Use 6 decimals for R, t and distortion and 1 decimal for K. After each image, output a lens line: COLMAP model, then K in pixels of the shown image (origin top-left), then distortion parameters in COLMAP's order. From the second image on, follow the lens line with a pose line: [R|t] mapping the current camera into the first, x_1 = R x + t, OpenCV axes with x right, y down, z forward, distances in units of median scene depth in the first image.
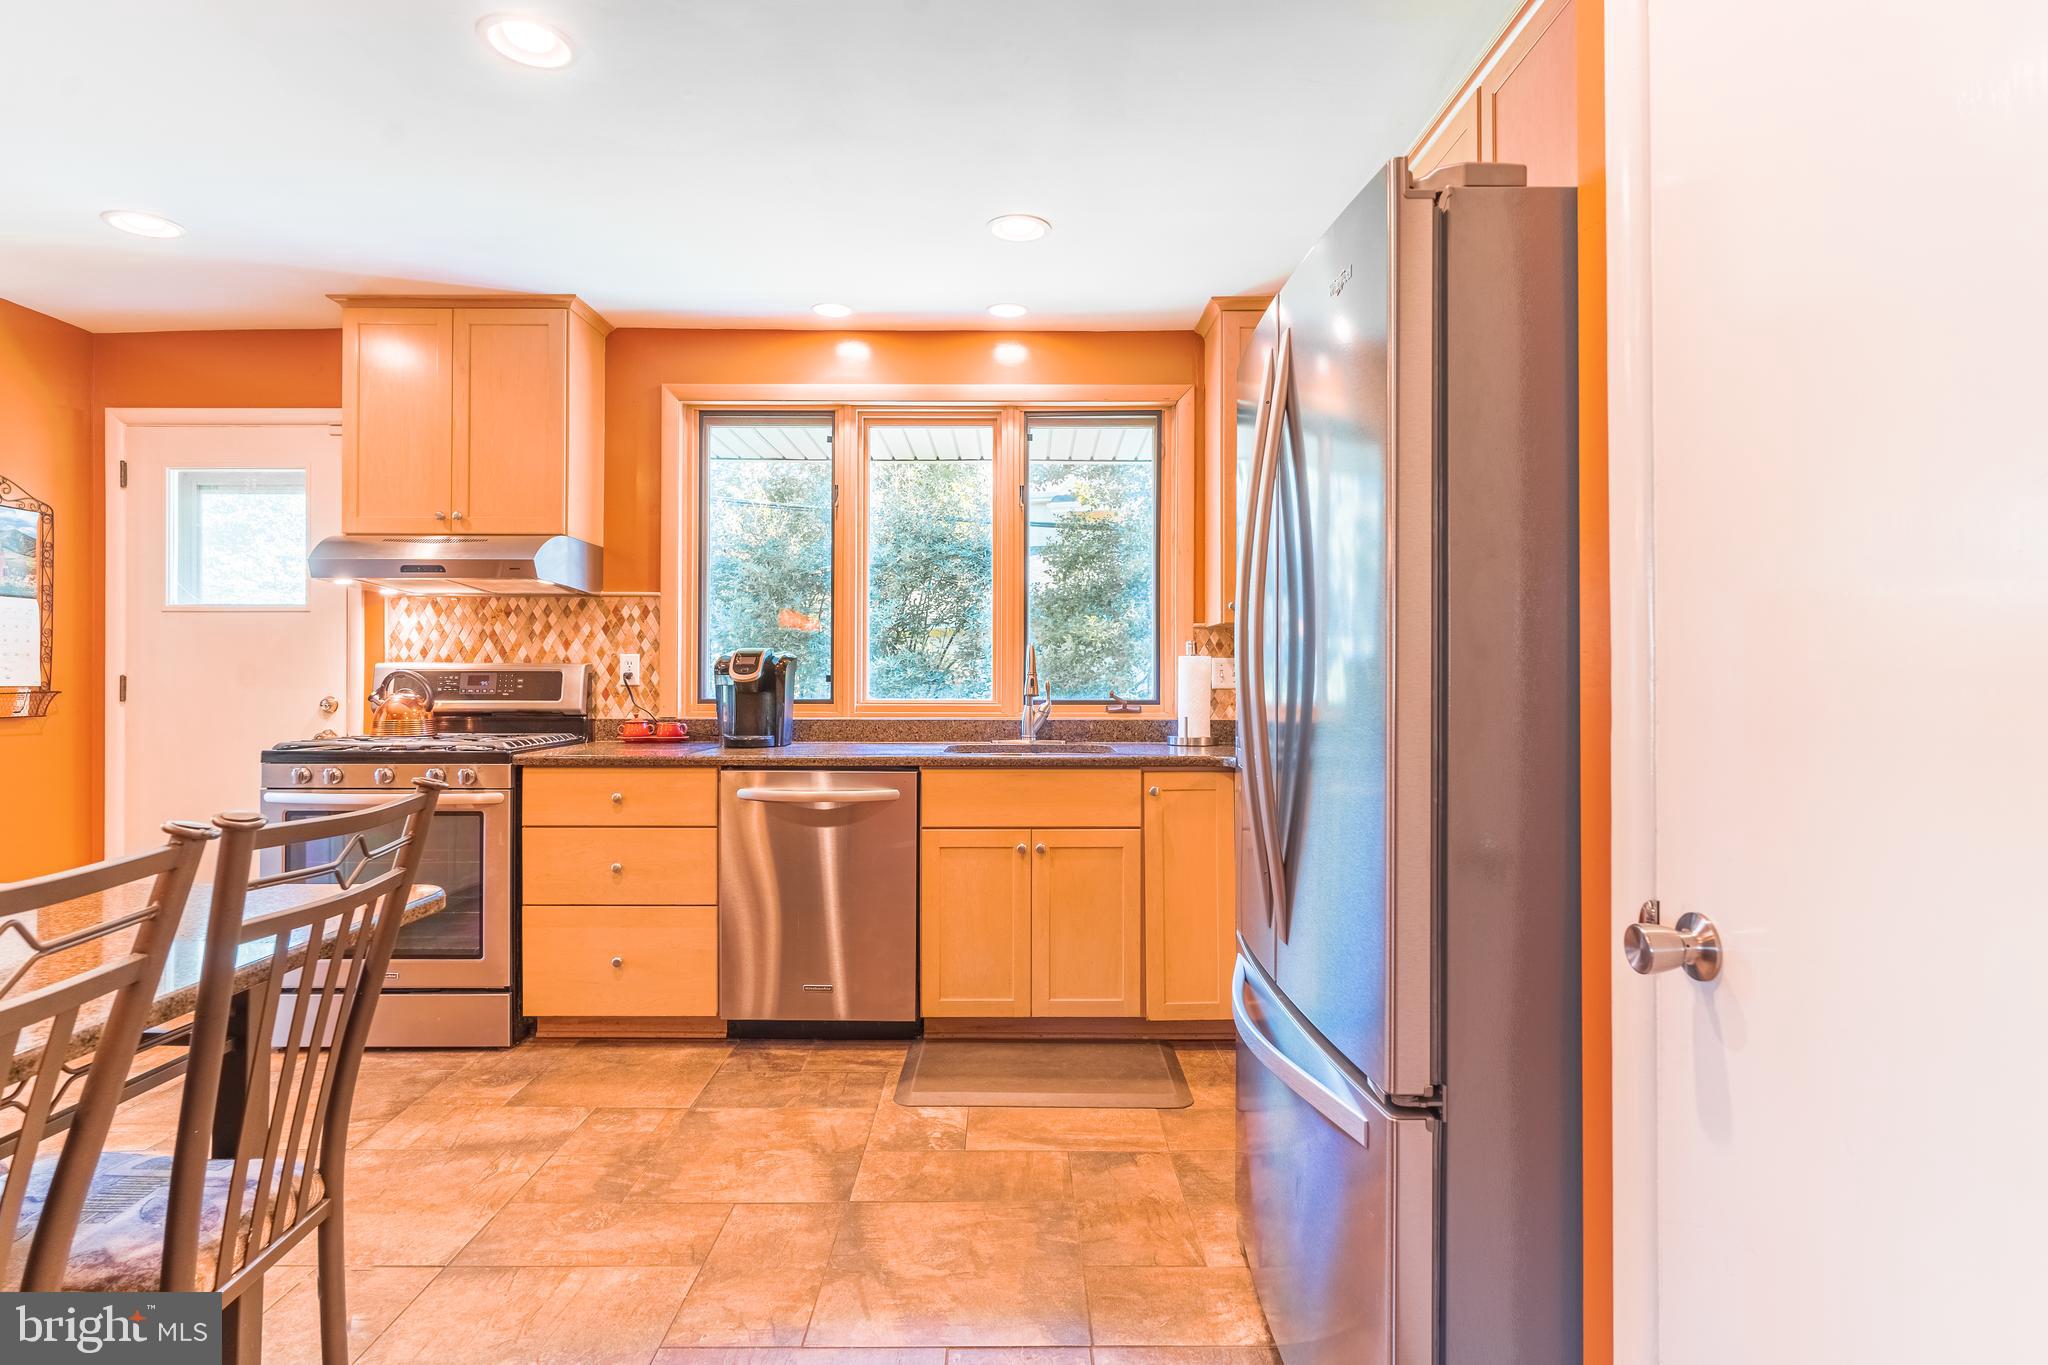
lens RADIAL K [[1049.5, 0, 1022.5], [0, 1049.5, 676.8], [0, 0, 1]] dist [-0.002995, 0.001012]
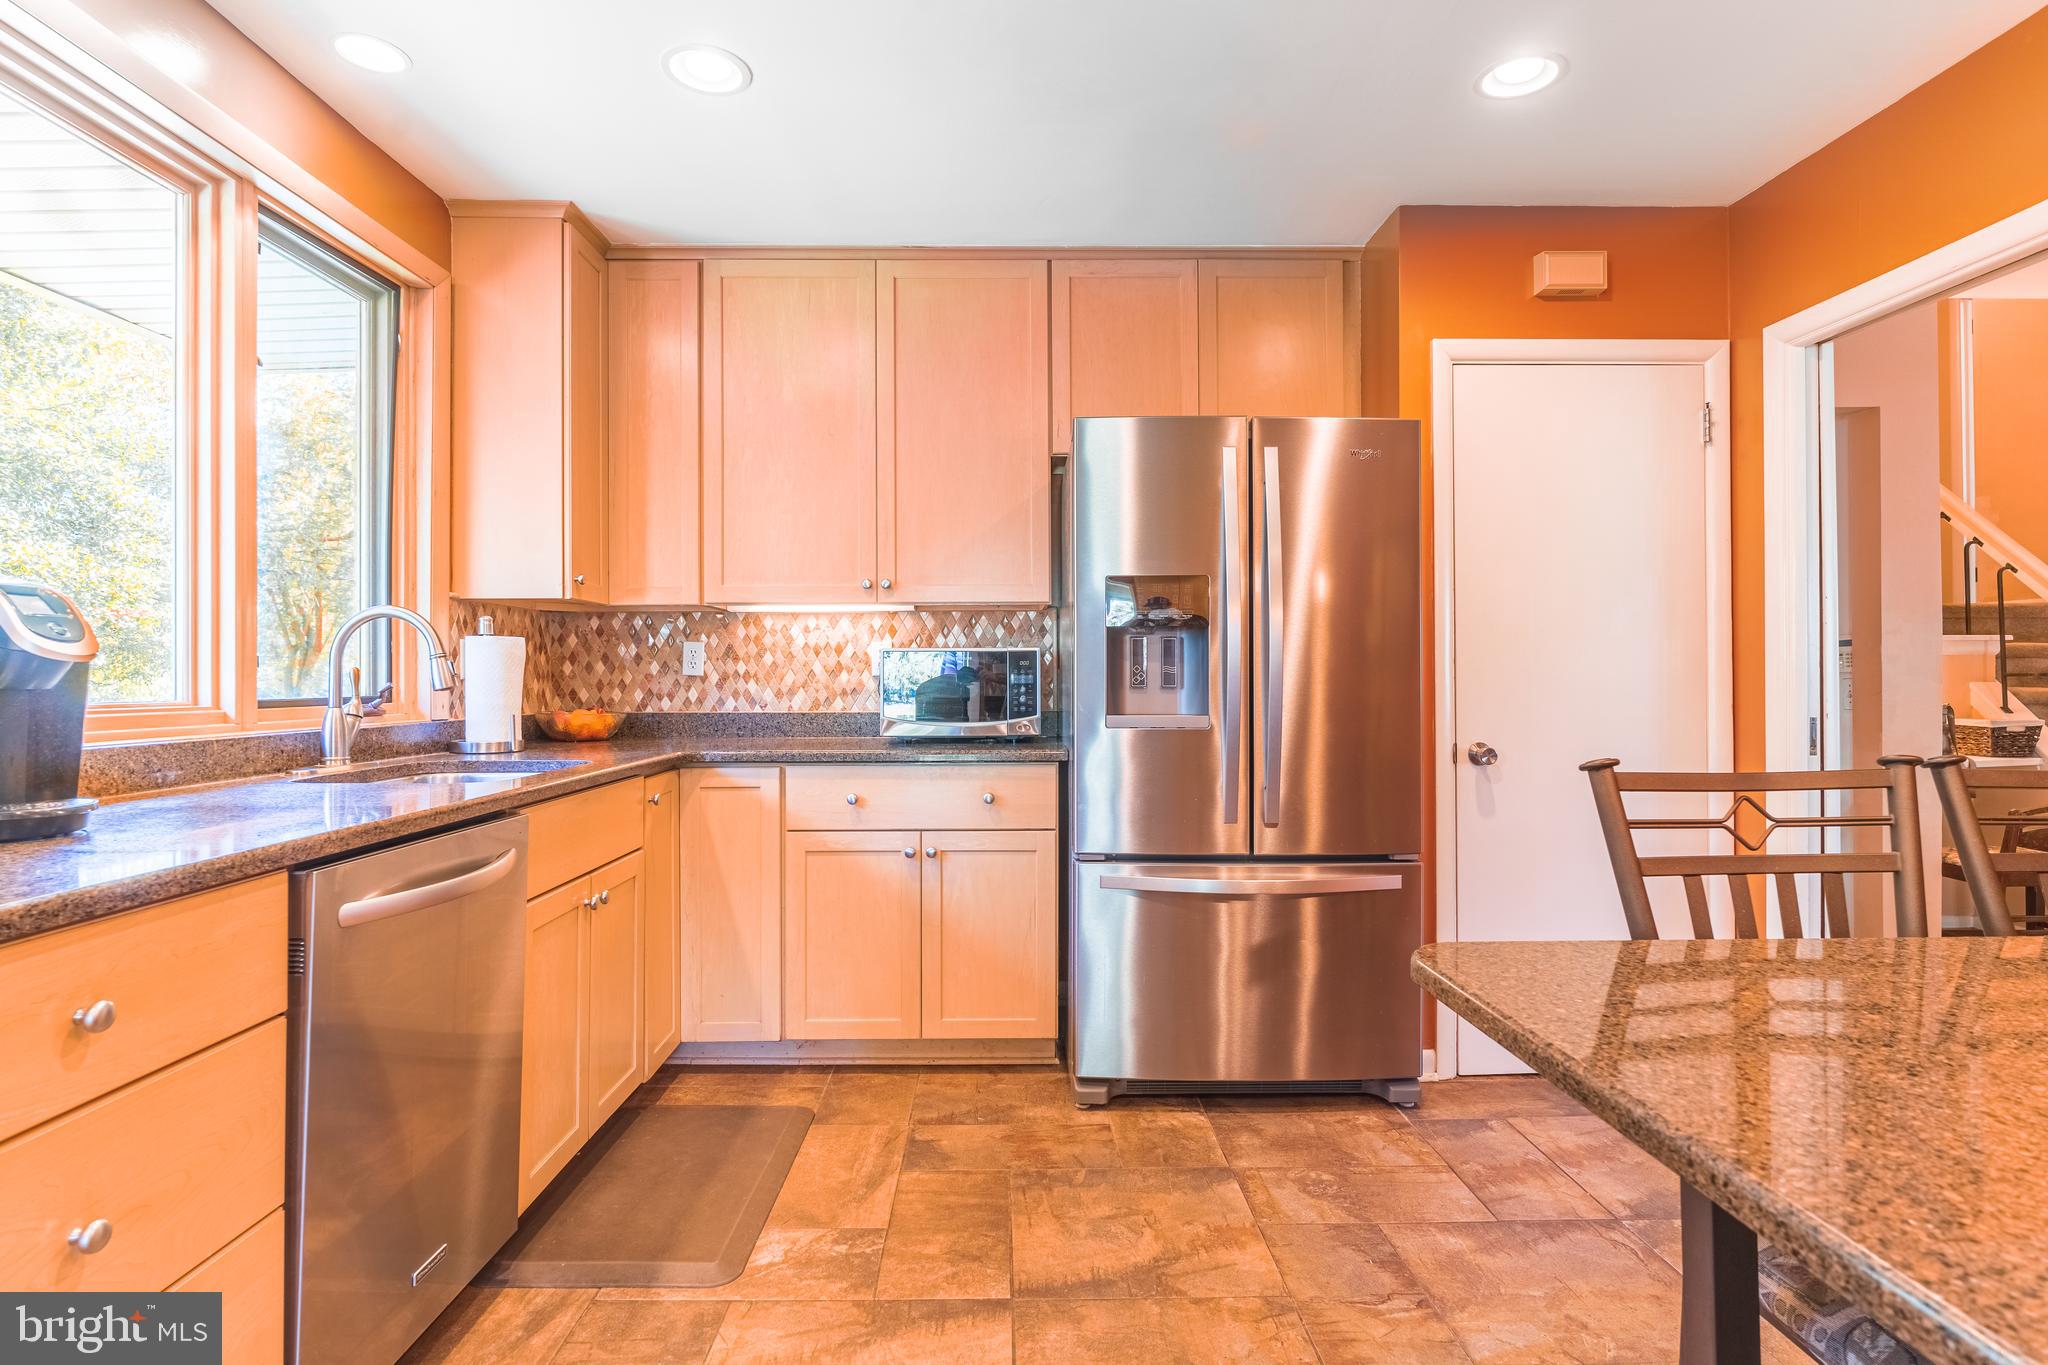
lens RADIAL K [[1052.5, 0, 1020.6], [0, 1052.5, 674.7], [0, 0, 1]] dist [-0.005545, 0.001707]
pose [[-0.006303, 0.000168, 0.999980, -0.892999], [0.001682, 0.999999, -0.000158, 0.014383], [-0.999979, 0.001681, -0.006303, 0.906774]]
